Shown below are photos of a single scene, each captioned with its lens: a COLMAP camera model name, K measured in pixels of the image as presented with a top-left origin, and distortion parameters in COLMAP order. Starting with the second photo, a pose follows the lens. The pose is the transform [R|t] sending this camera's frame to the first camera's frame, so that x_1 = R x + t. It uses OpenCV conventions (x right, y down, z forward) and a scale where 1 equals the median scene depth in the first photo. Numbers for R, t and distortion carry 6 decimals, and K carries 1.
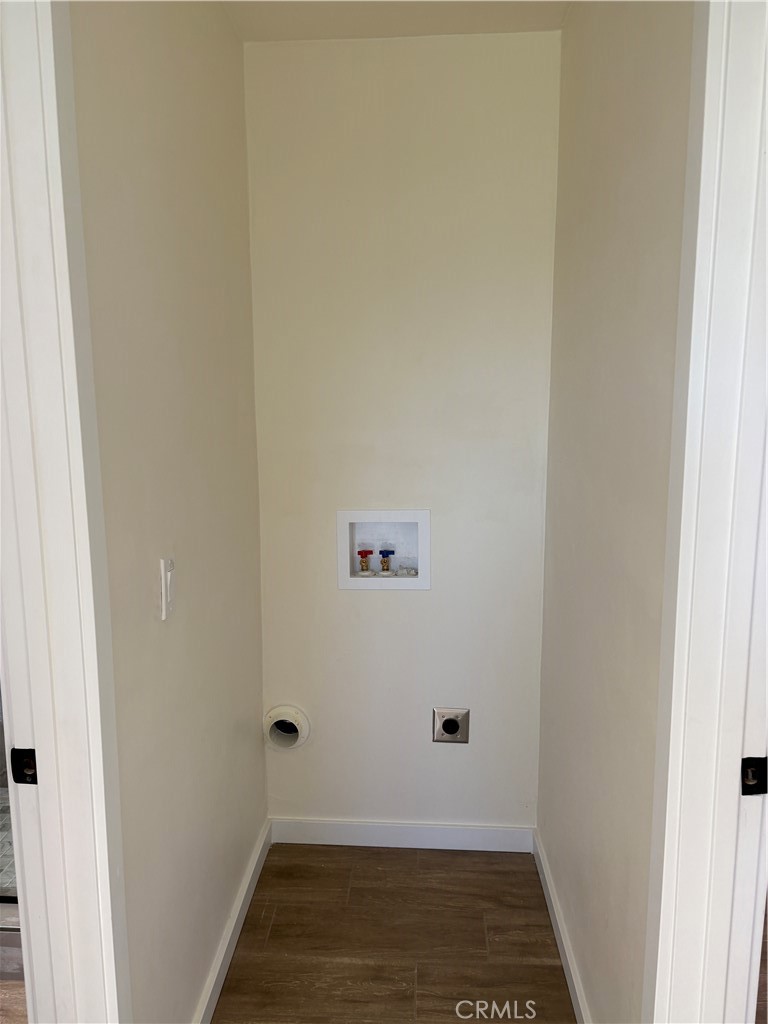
lens RADIAL K [[779.8, 0, 377.6], [0, 779.8, 528.1], [0, 0, 1]] dist [0.061014, -0.062234]
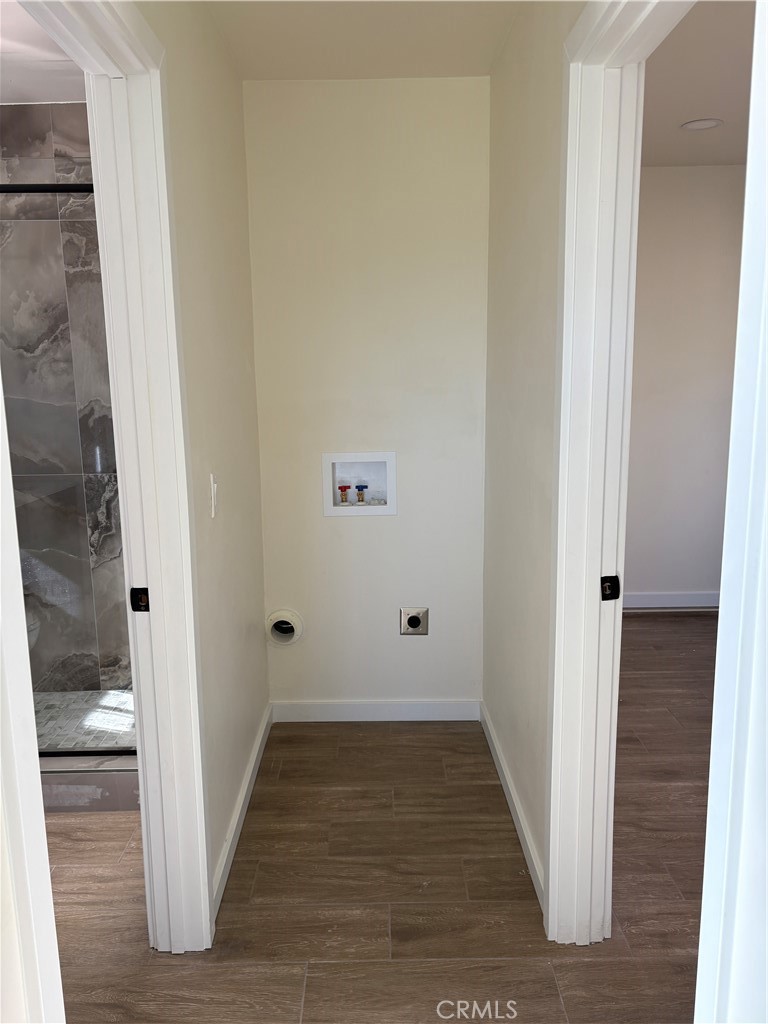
lens RADIAL K [[779.8, 0, 371.9], [0, 779.8, 507.3], [0, 0, 1]] dist [0.061014, -0.062234]
pose [[0.998357, -0.018091, 0.054364, -0.042741], [0.018253, 0.999830, -0.002500, 0.071280], [-0.054310, 0.003488, 0.998518, -0.275658]]
